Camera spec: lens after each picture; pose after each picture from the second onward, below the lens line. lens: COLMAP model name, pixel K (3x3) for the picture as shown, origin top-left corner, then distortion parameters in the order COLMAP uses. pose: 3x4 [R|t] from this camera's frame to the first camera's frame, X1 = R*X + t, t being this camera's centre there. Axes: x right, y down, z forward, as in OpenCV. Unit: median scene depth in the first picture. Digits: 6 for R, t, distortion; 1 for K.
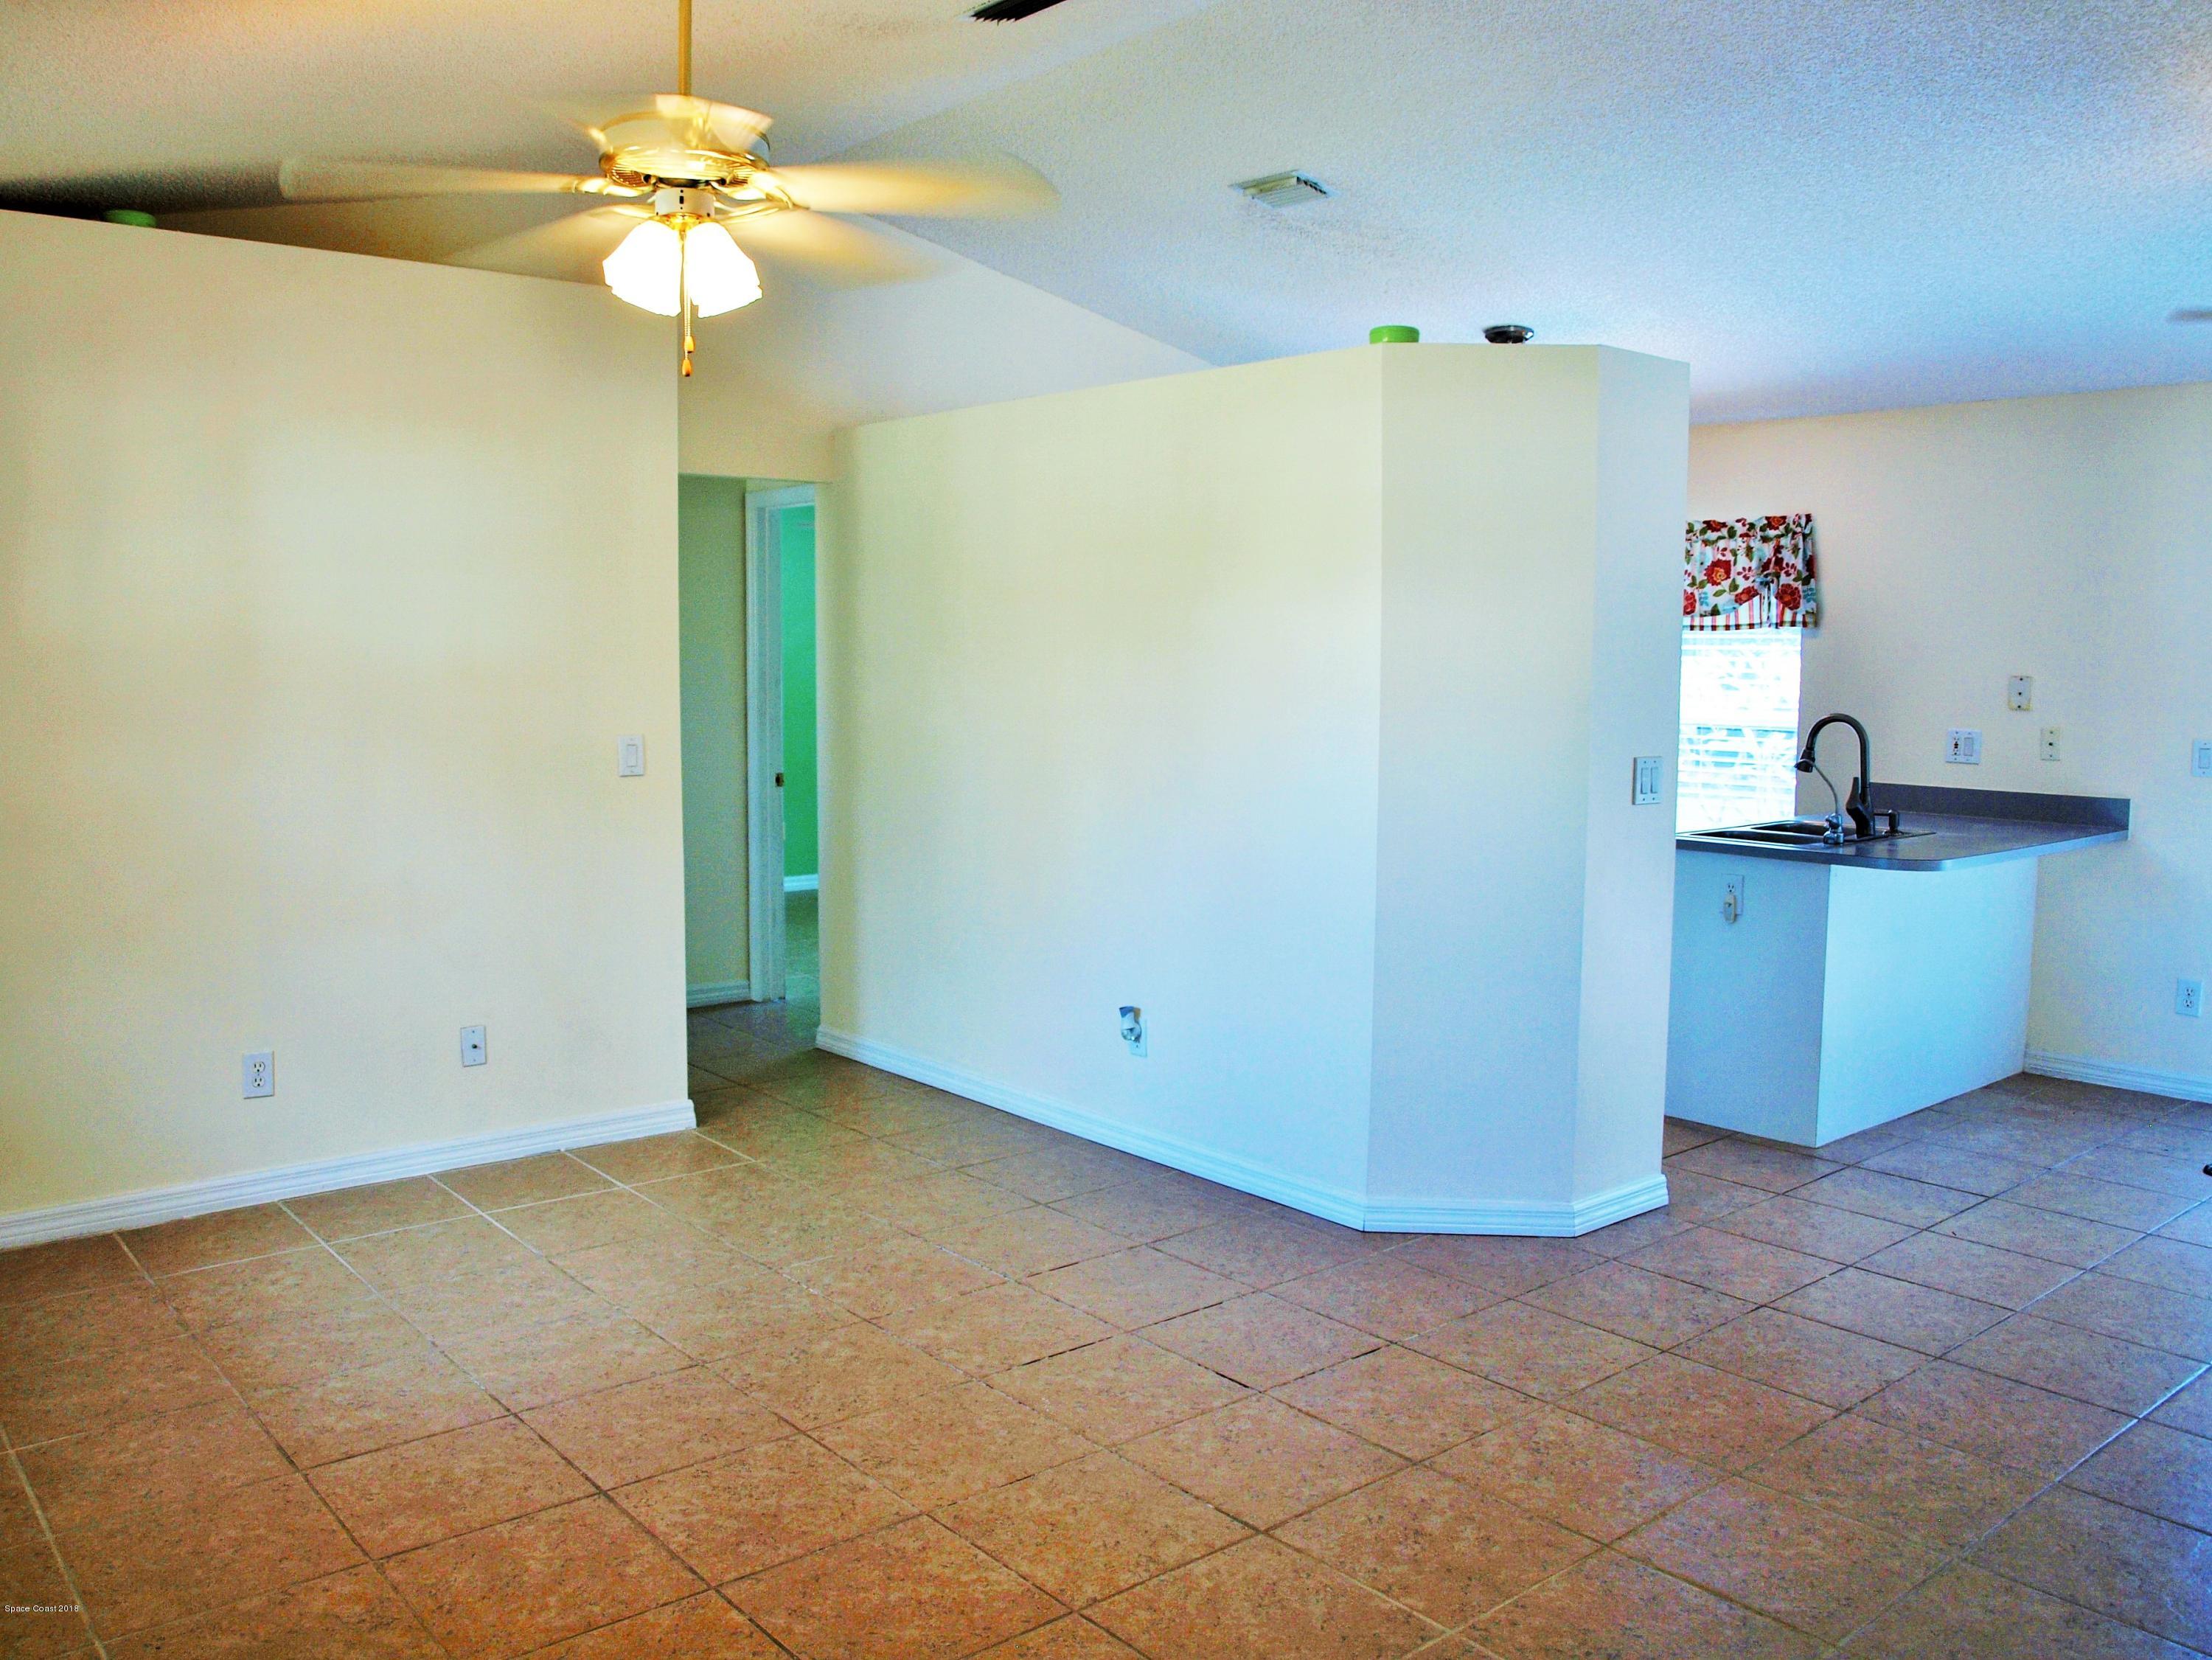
lens RADIAL K [[1792.9, 0, 1077.3], [0, 1792.9, 814.9], [0, 0, 1]] dist [-0.108826, 0.068570]
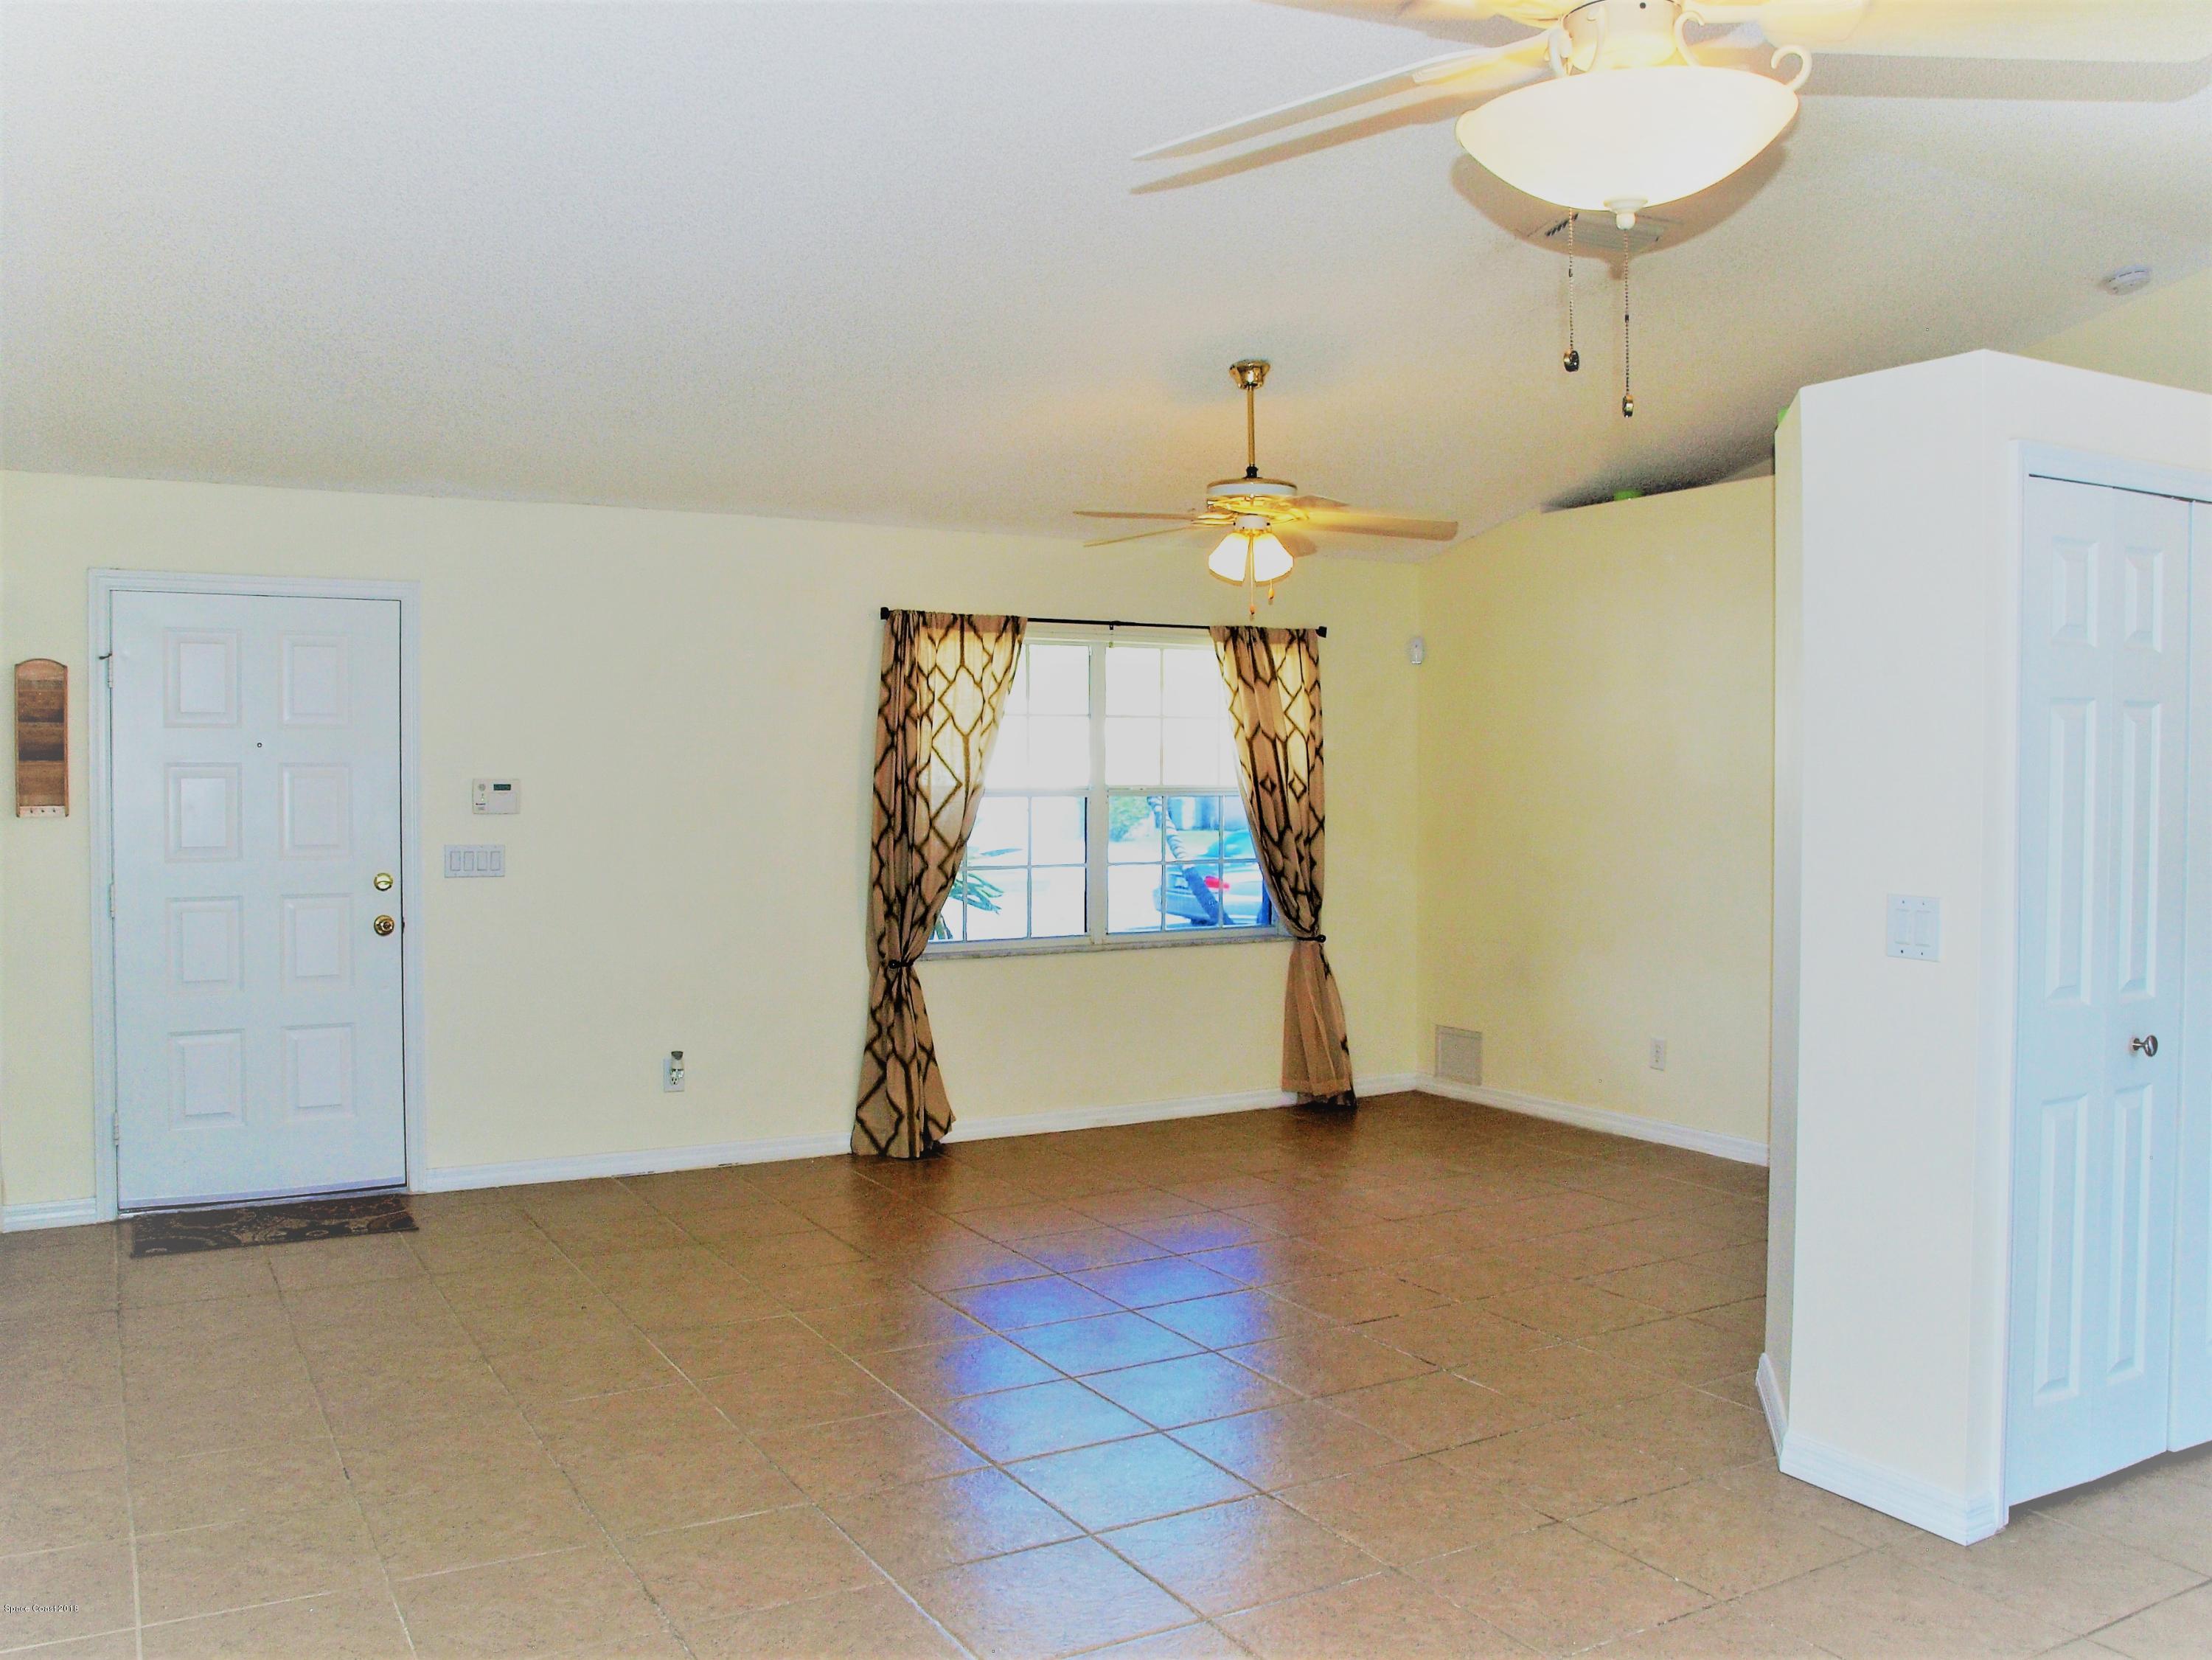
lens RADIAL K [[1758.1, 0, 1138.6], [0, 1758.1, 820.2], [0, 0, 1]] dist [-0.113023, 0.078076]
pose [[-0.139358, 0.013398, -0.990151, 1.289725], [-0.102389, 0.994354, 0.027865, -0.057808], [0.984934, 0.105264, -0.137200, 0.925006]]
